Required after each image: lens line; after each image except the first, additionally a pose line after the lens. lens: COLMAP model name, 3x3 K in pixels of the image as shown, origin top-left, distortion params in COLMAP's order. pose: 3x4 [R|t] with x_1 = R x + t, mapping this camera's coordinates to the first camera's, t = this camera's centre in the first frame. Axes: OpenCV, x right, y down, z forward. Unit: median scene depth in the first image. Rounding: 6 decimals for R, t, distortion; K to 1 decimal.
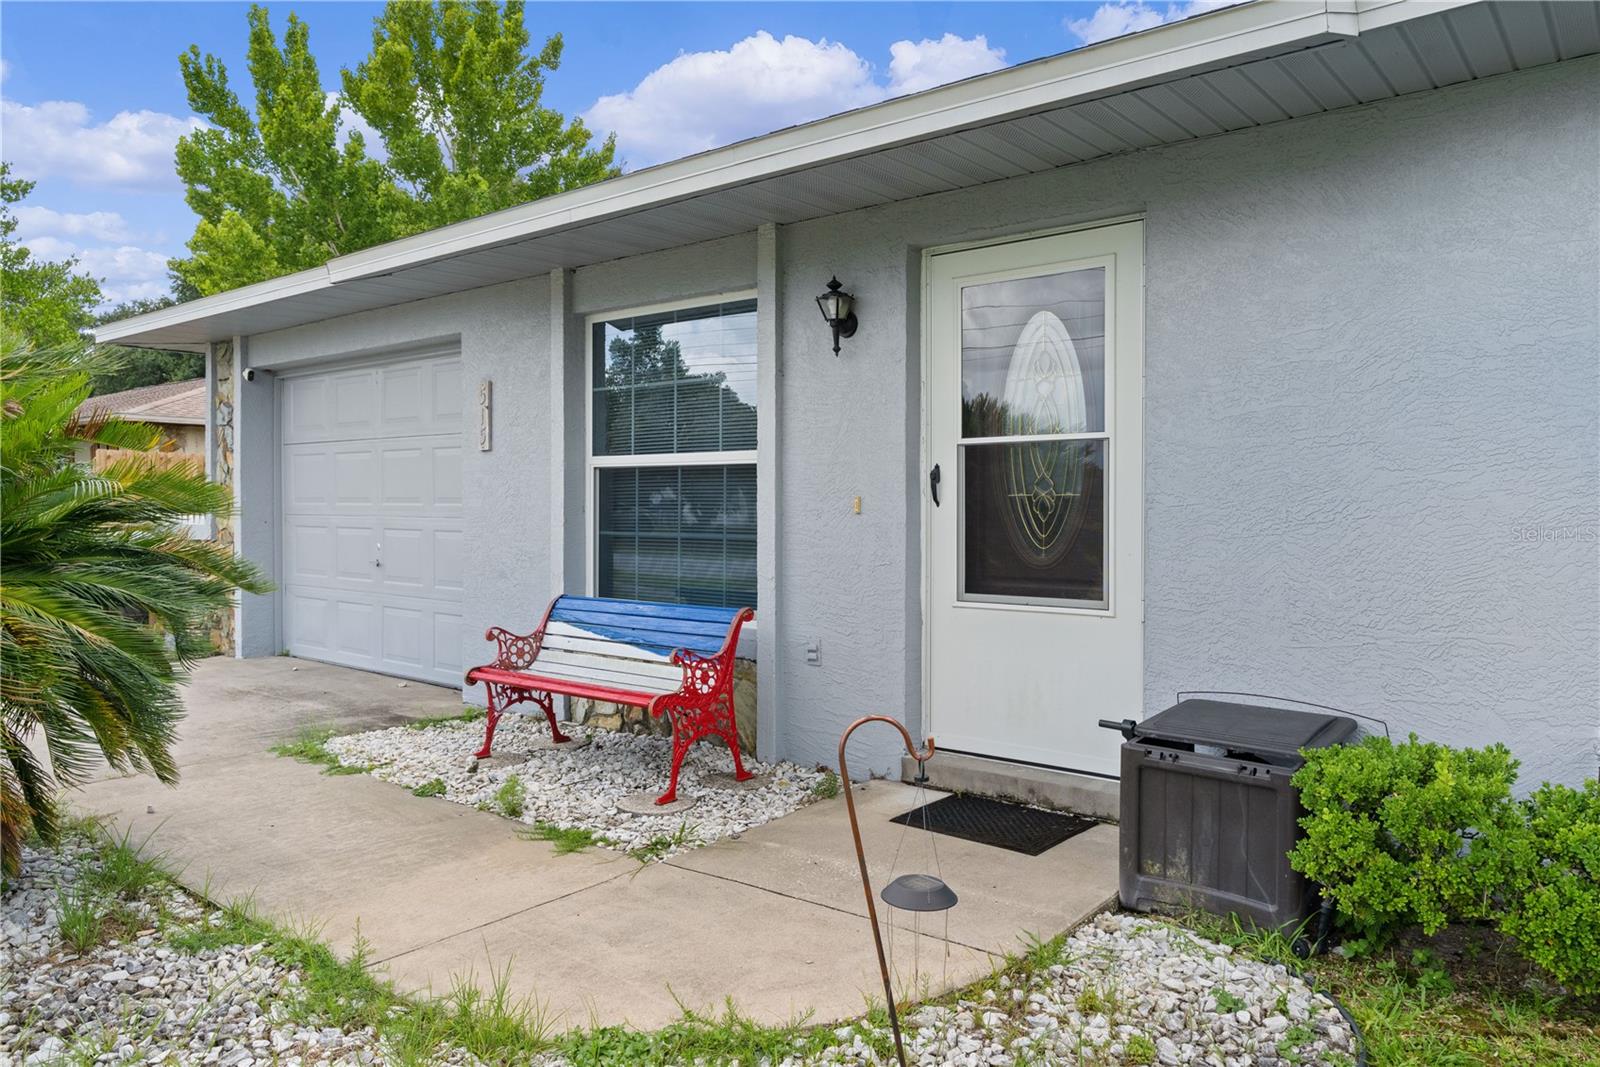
lens RADIAL K [[1117.4, 0, 817.7], [0, 1117.4, 502.7], [0, 0, 1]] dist [-0.013151, -0.006997]
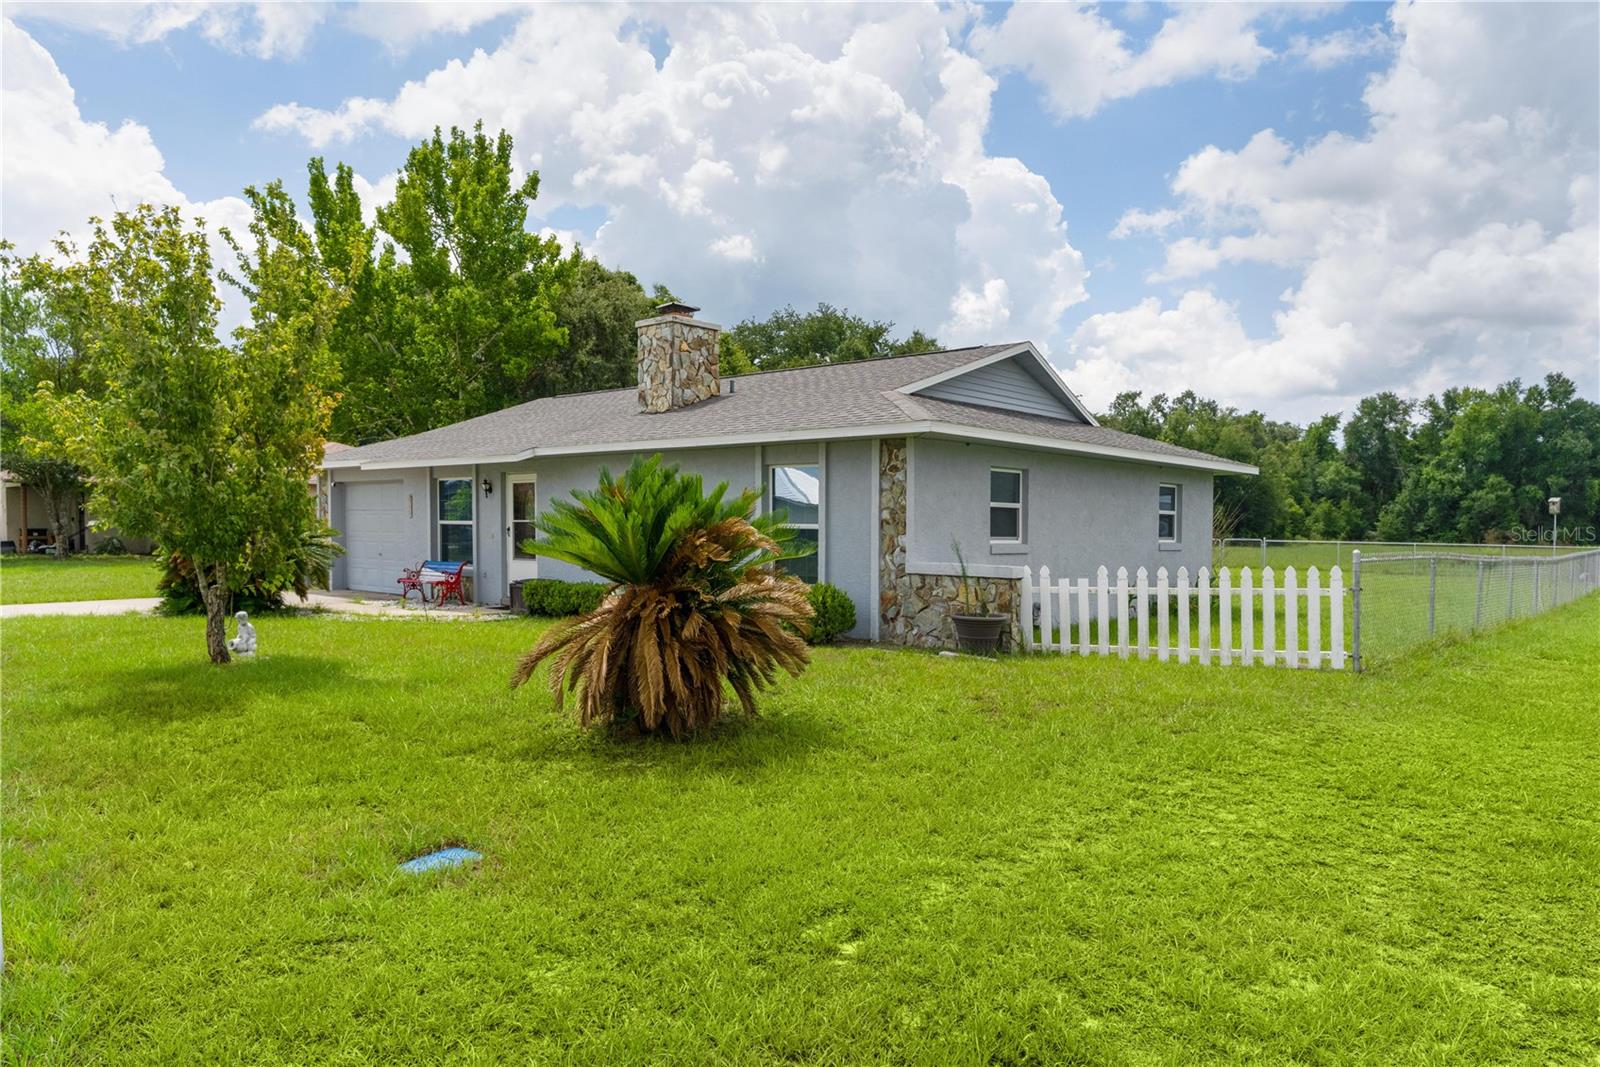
lens RADIAL K [[1067.9, 0, 784.6], [0, 1067.9, 575.3], [0, 0, 1]] dist [-0.011607, -0.009932]
pose [[0.998796, 0.007038, -0.048552, 0.135079], [-0.004647, 0.998778, 0.049195, -0.005285], [0.048838, -0.048911, 0.997608, -0.293251]]
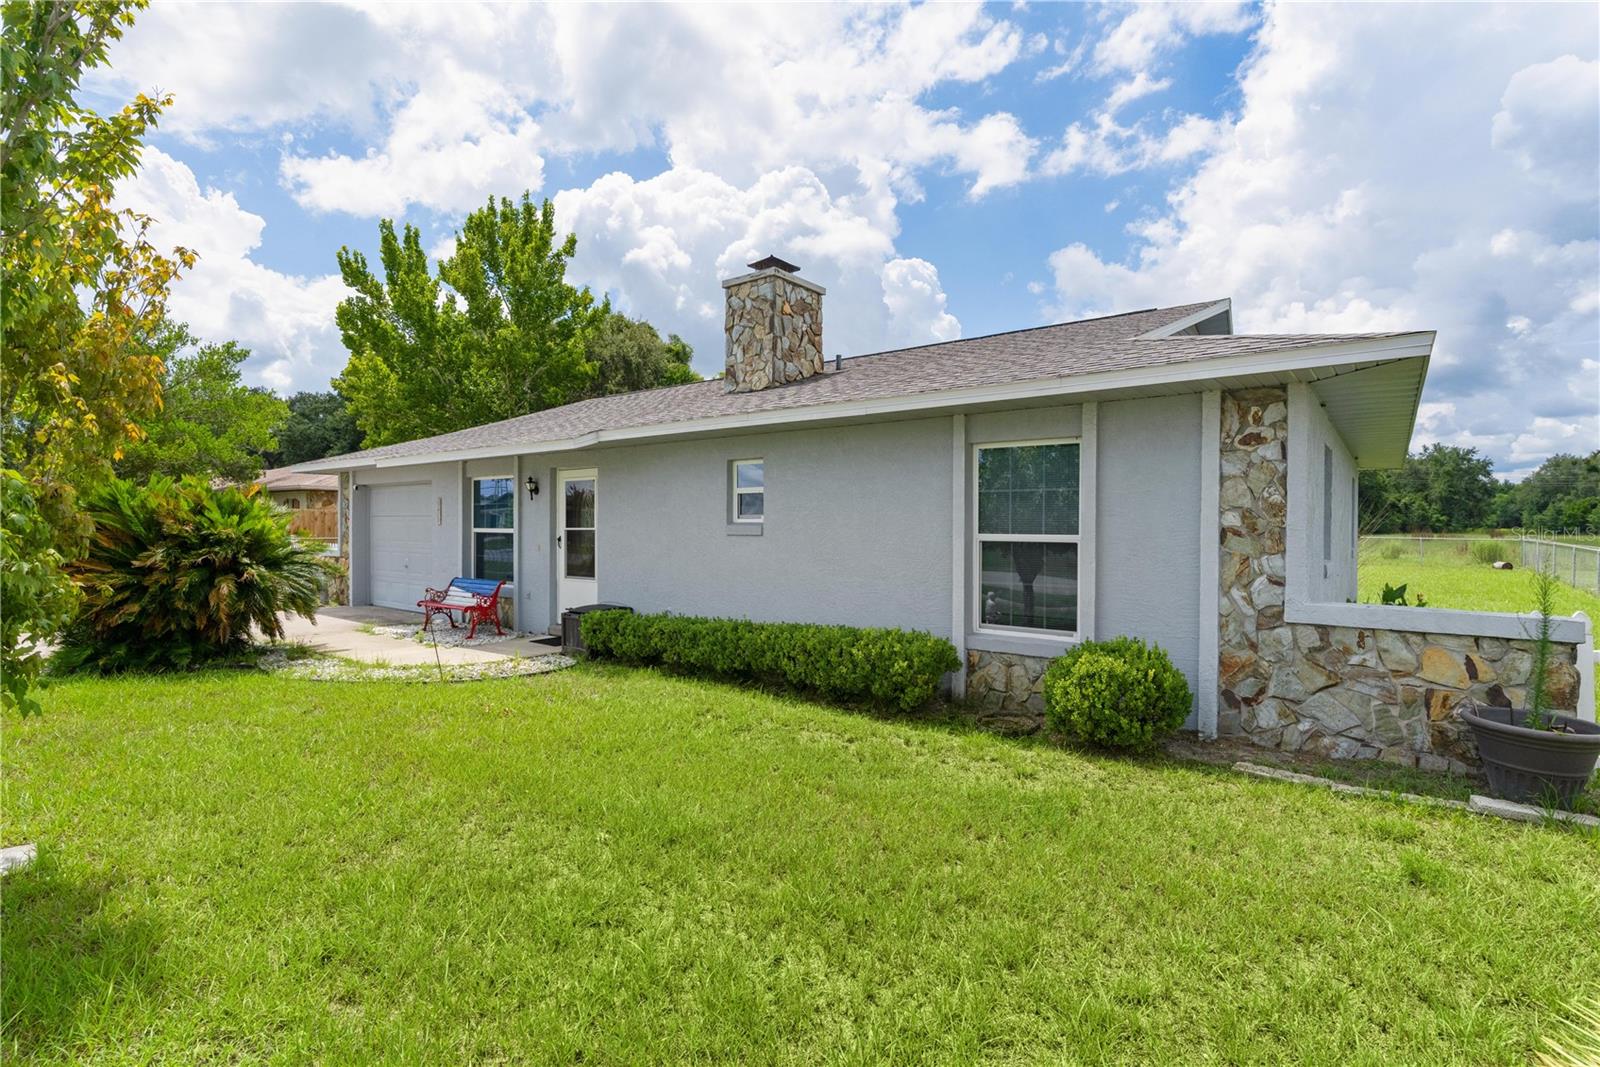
lens RADIAL K [[774.4, 0, 793.9], [0, 774.4, 513.6], [0, 0, 1]] dist [0.000002, -0.000530]
pose [[0.999969, -0.003352, 0.007141, 0.079888], [0.003422, 0.999946, -0.009830, -0.007500], [-0.007107, 0.009854, 0.999926, -0.128317]]
